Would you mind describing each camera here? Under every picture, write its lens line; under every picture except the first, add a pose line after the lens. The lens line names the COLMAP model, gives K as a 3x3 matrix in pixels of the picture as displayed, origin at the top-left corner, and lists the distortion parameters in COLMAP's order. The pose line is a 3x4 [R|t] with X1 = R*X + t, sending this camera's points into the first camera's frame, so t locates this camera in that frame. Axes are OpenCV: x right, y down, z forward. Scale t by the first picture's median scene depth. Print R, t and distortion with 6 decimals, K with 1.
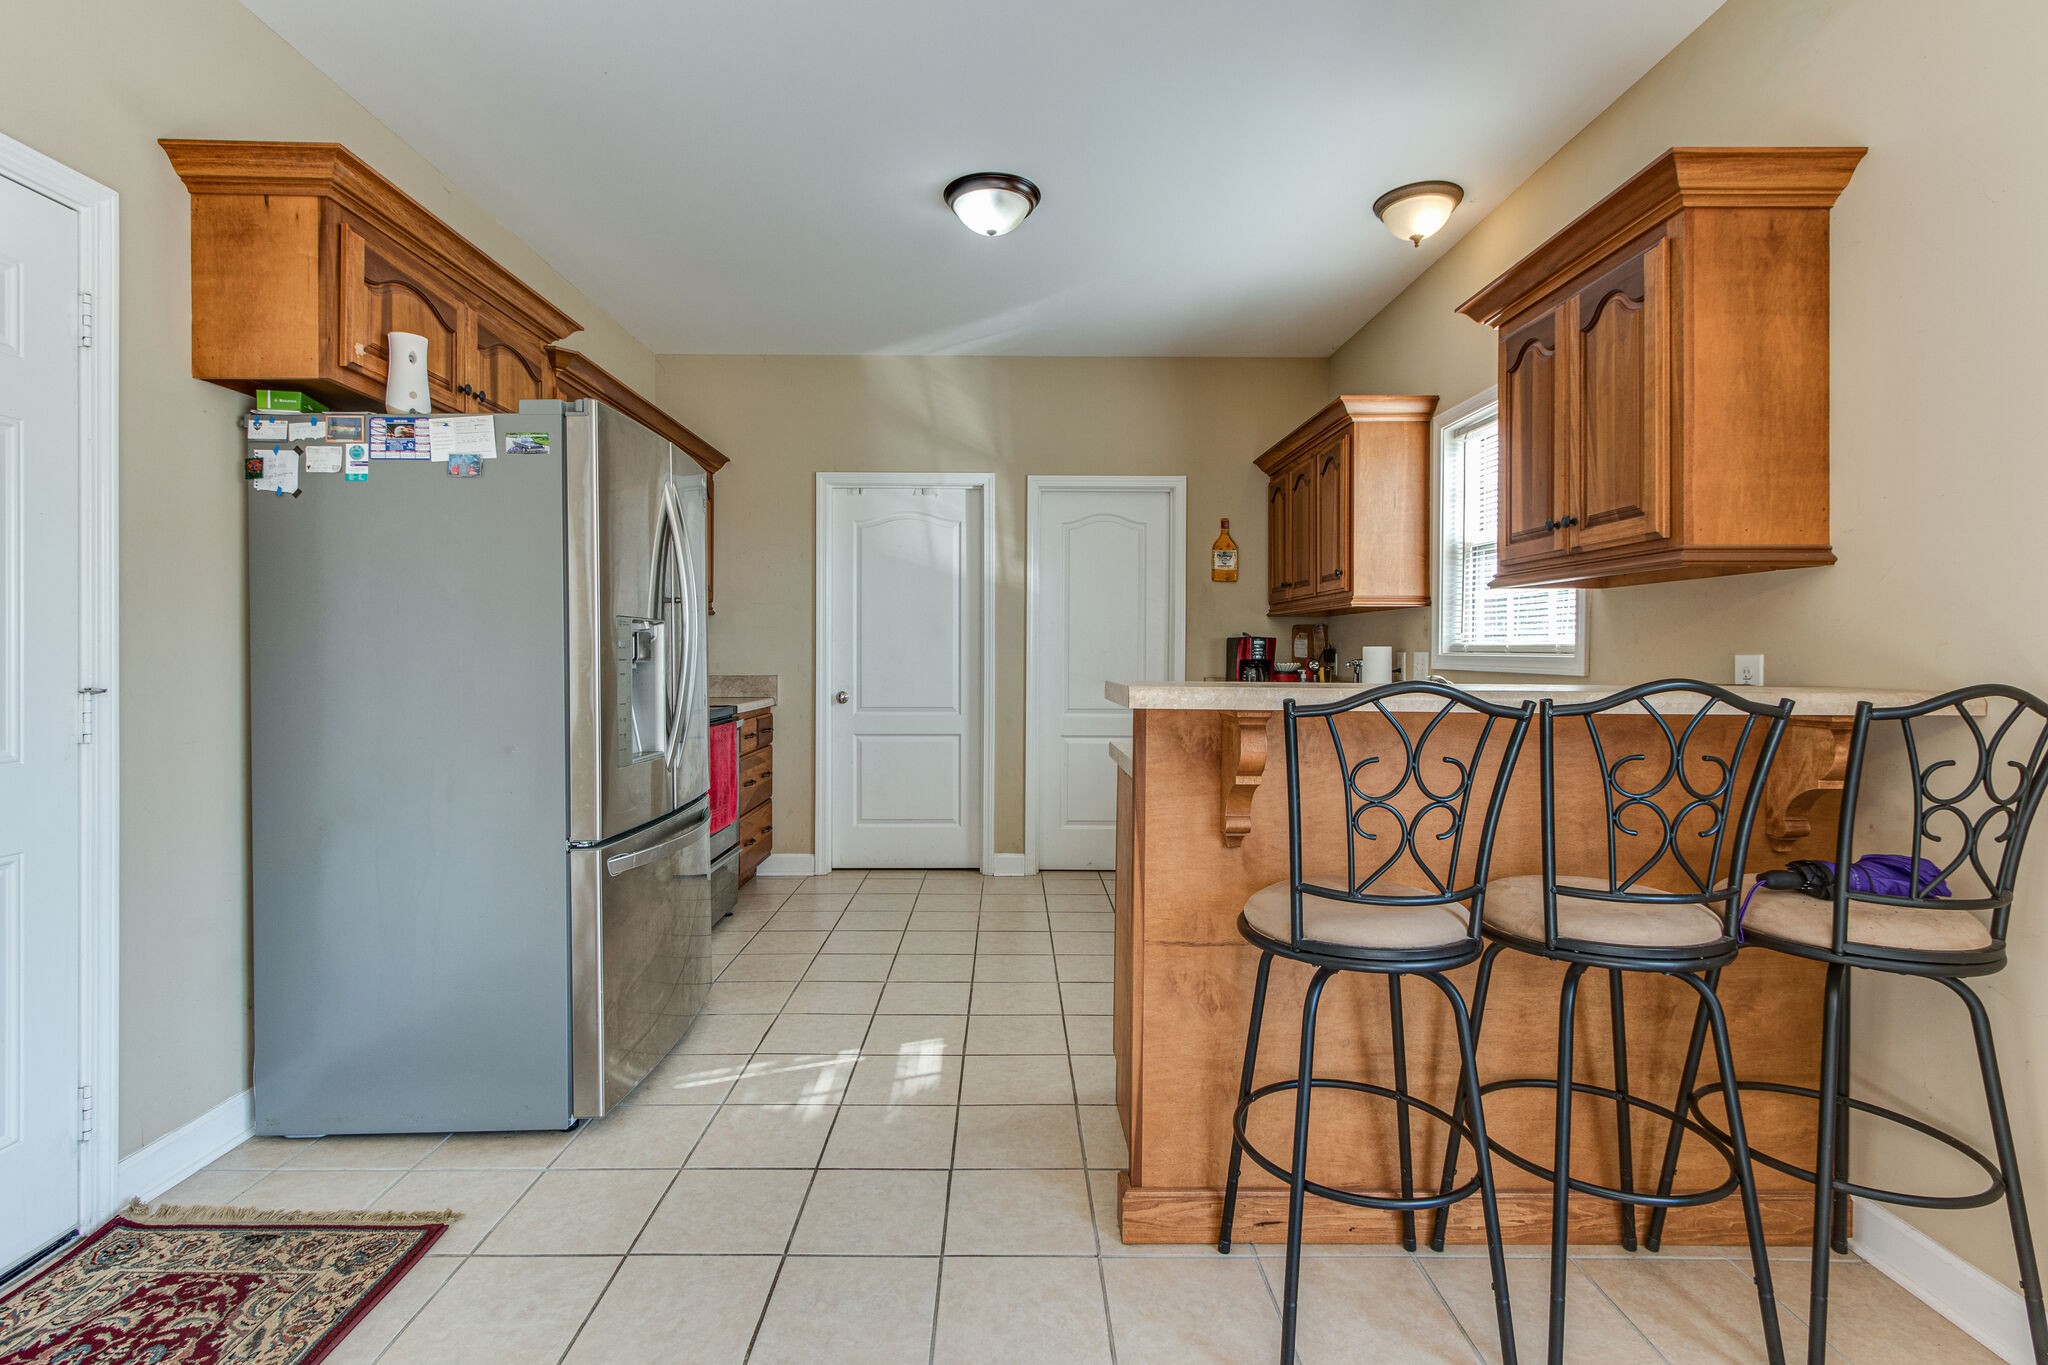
lens RADIAL K [[992.1, 0, 1007.1], [0, 992.1, 654.8], [0, 0, 1]] dist [0.001045, -0.000338]
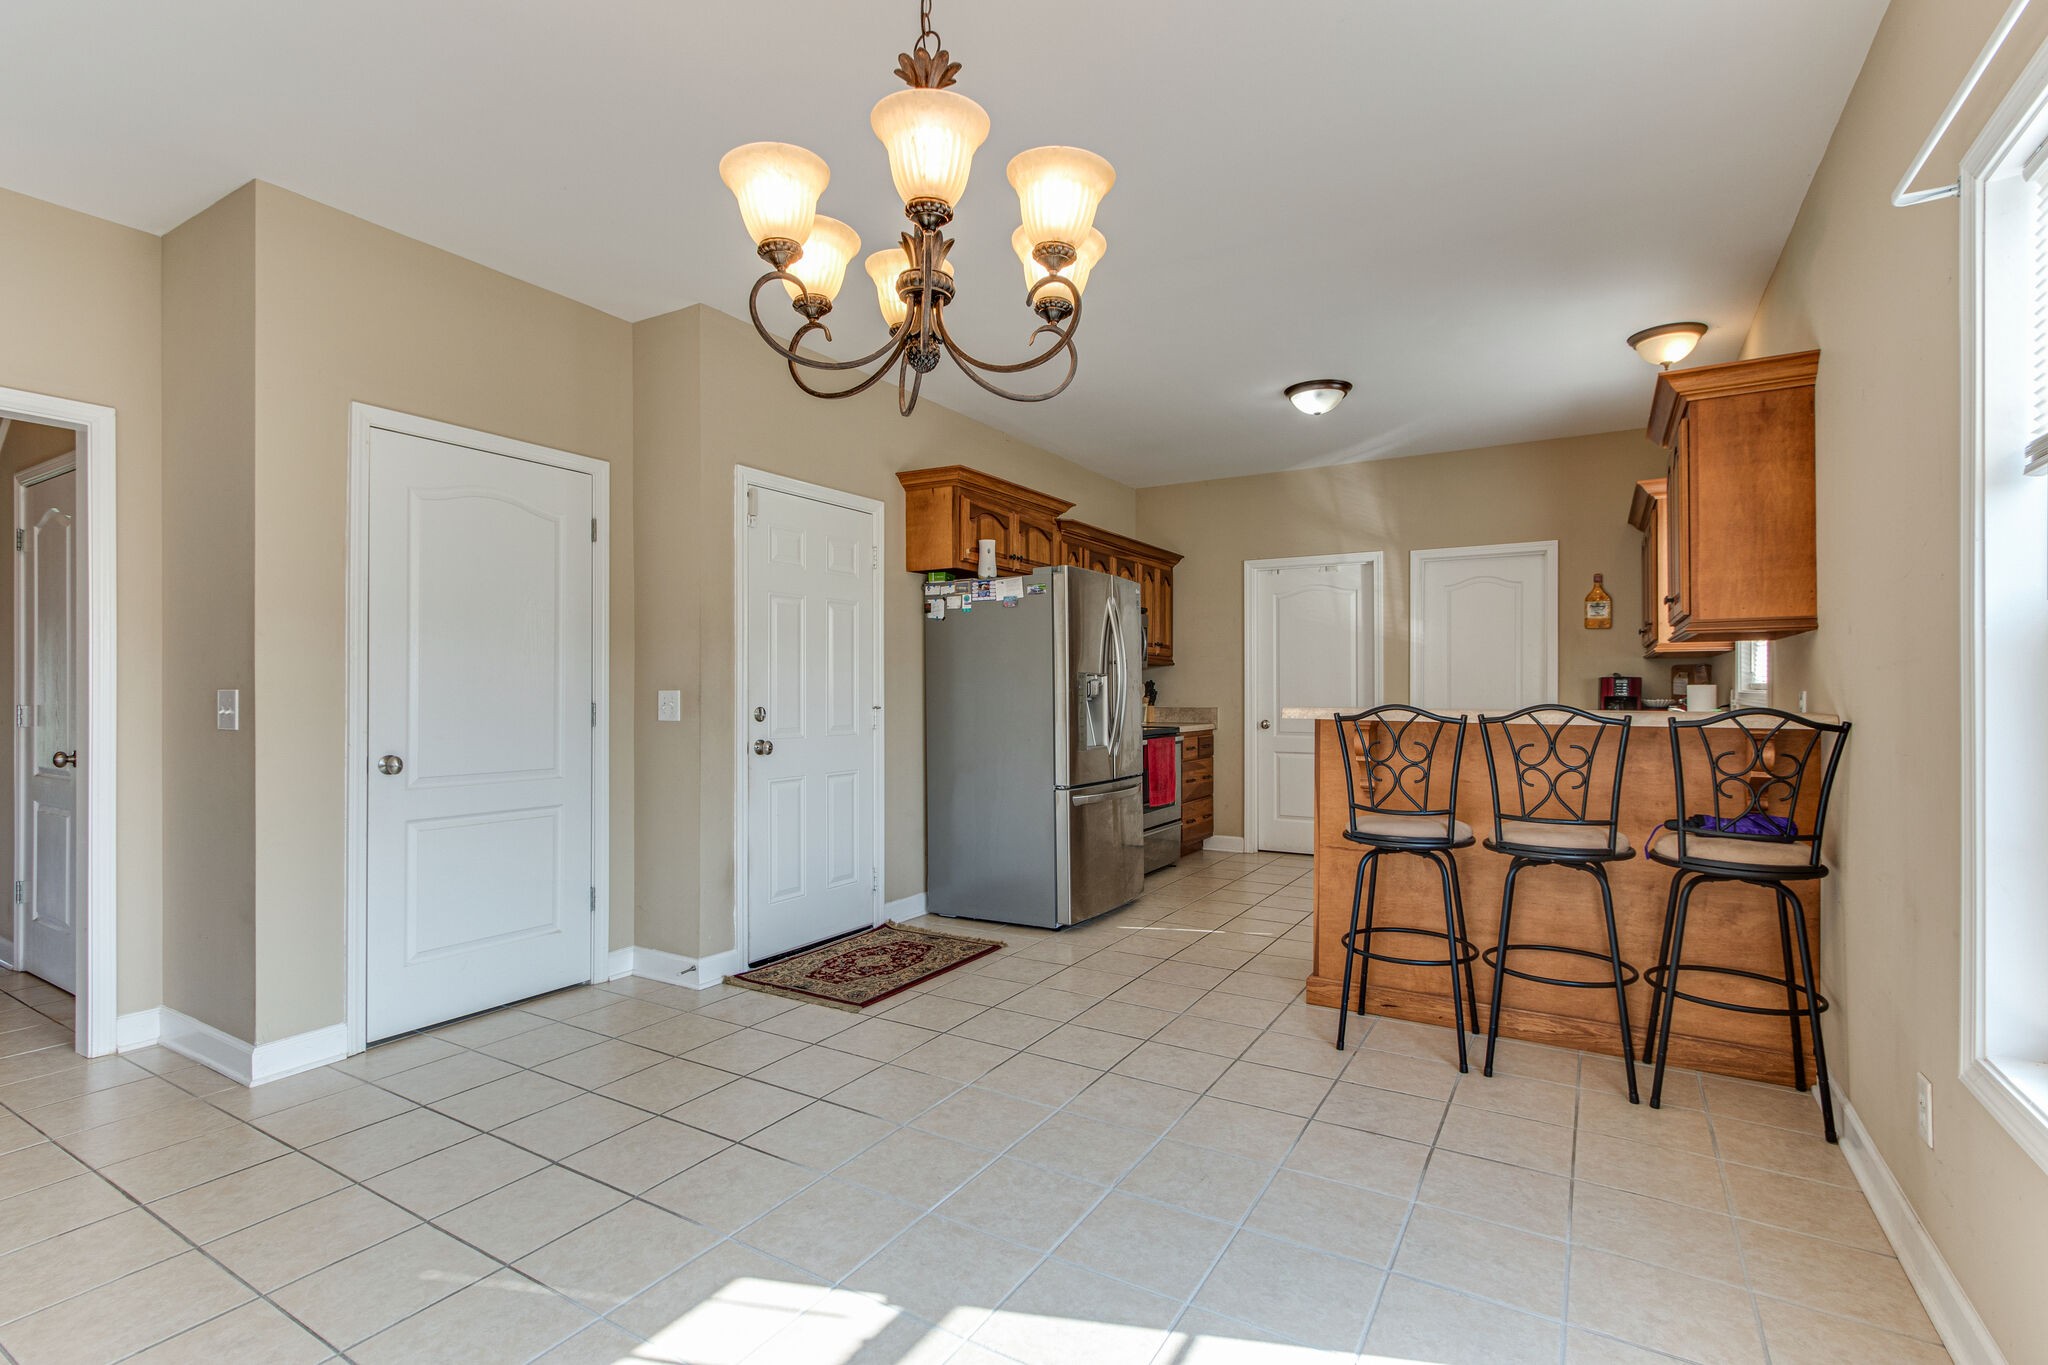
lens RADIAL K [[971.8, 0, 956.9], [0, 971.8, 671.9], [0, 0, 1]] dist [0.009549, -0.003029]
pose [[0.832210, -0.013368, -0.554299, 0.481985], [0.000853, 0.999739, -0.022829, 0.002741], [0.554460, 0.018526, 0.832004, -0.745372]]
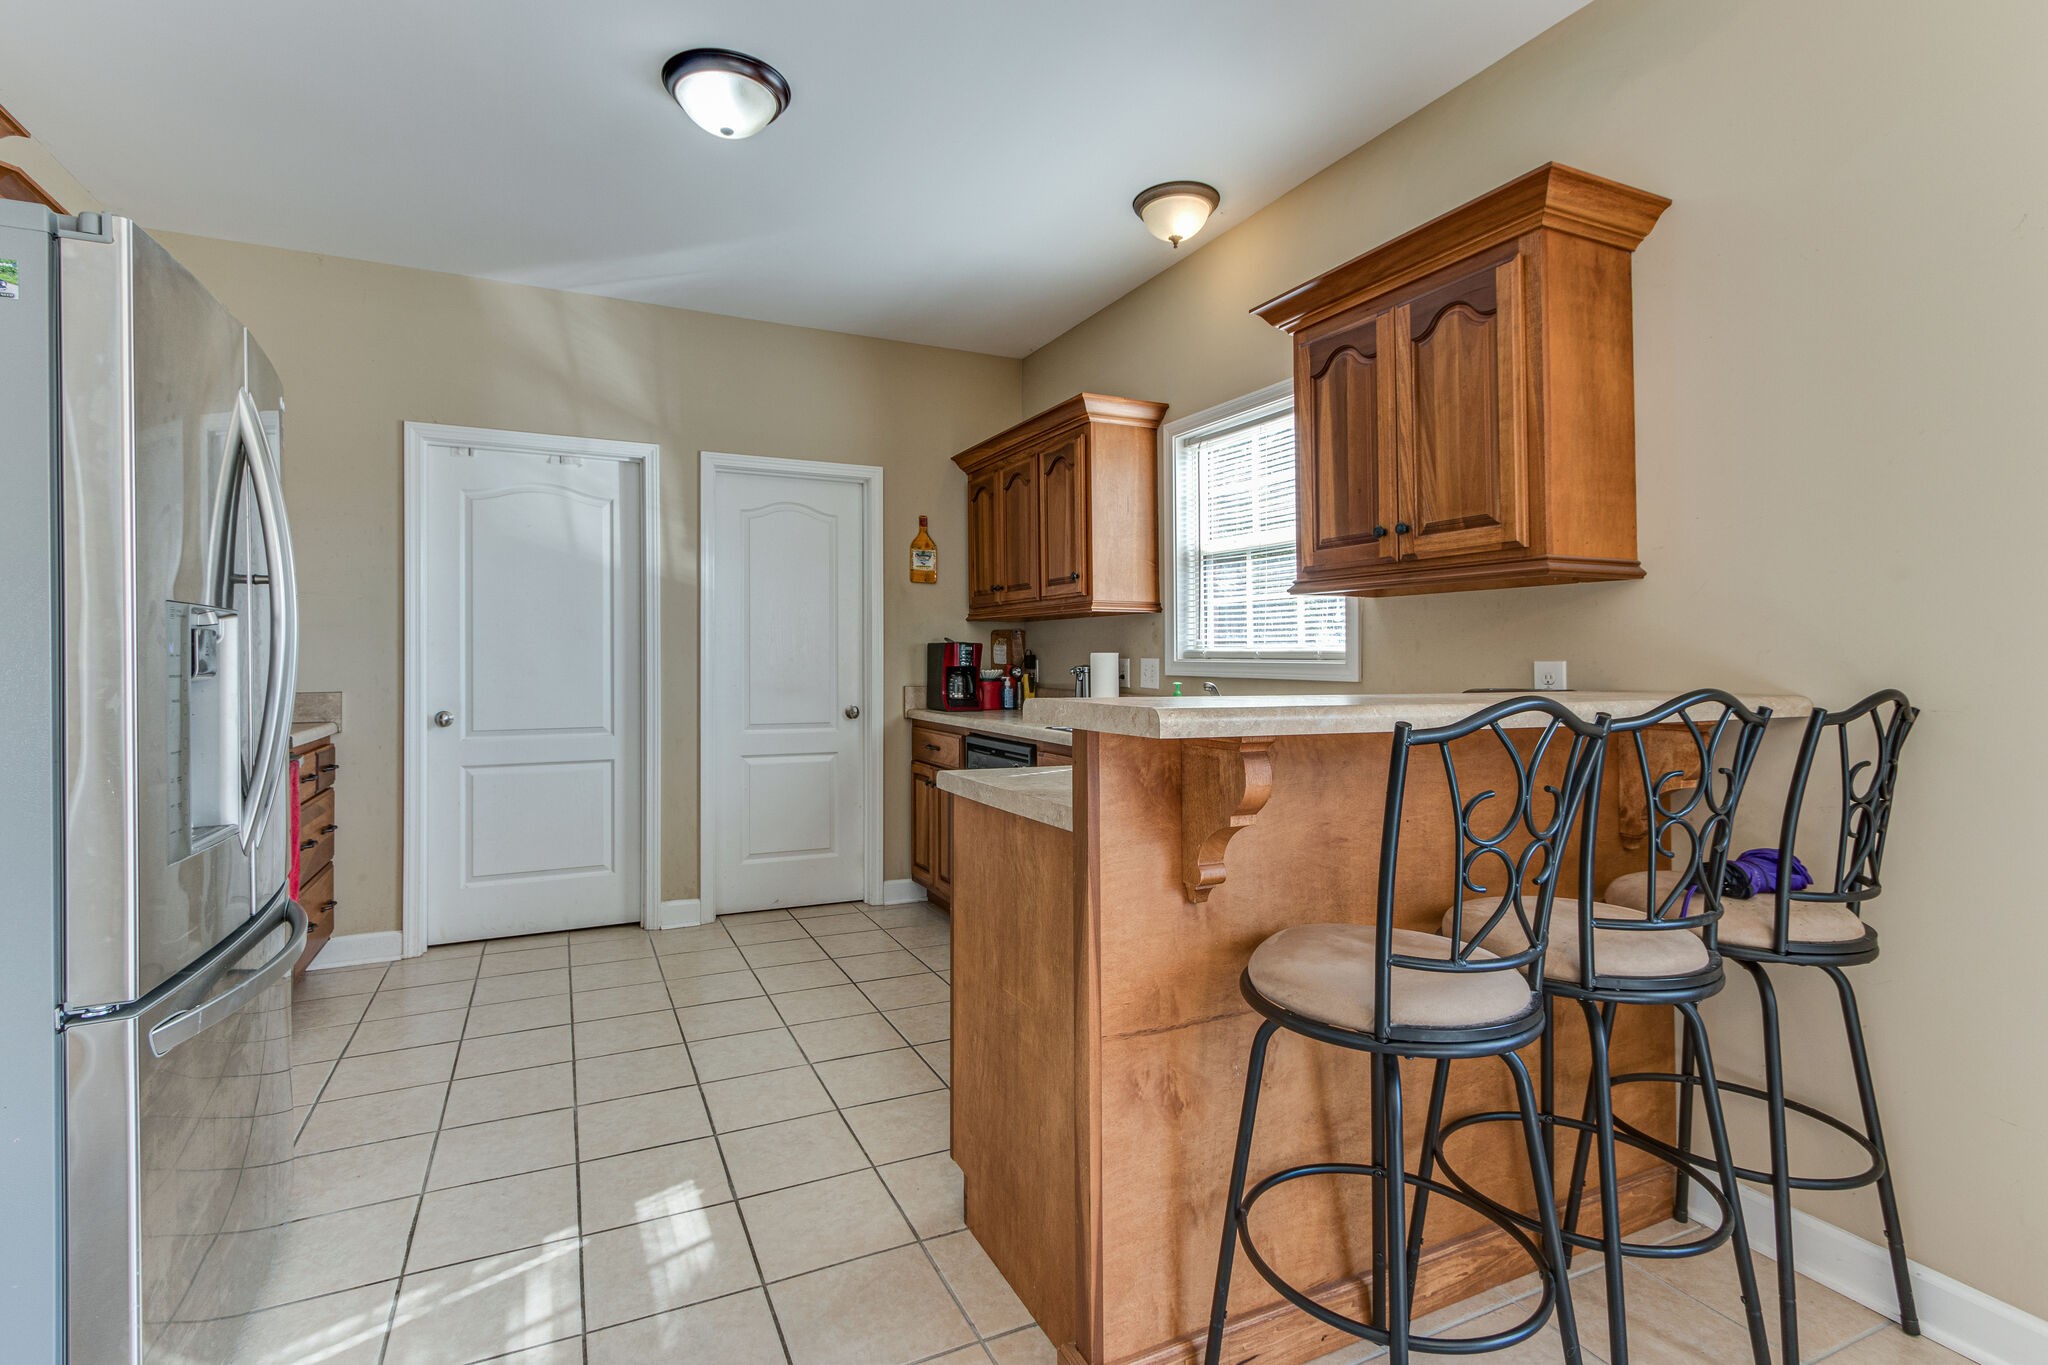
lens RADIAL K [[971.8, 0, 1030.2], [0, 971.8, 649.1], [0, 0, 1]] dist [0.009549, -0.003029]
pose [[0.898405, 0.002066, 0.439162, -0.197452], [0.002824, 0.999941, -0.010481, -0.003590], [-0.439158, 0.010656, 0.898347, 0.281436]]
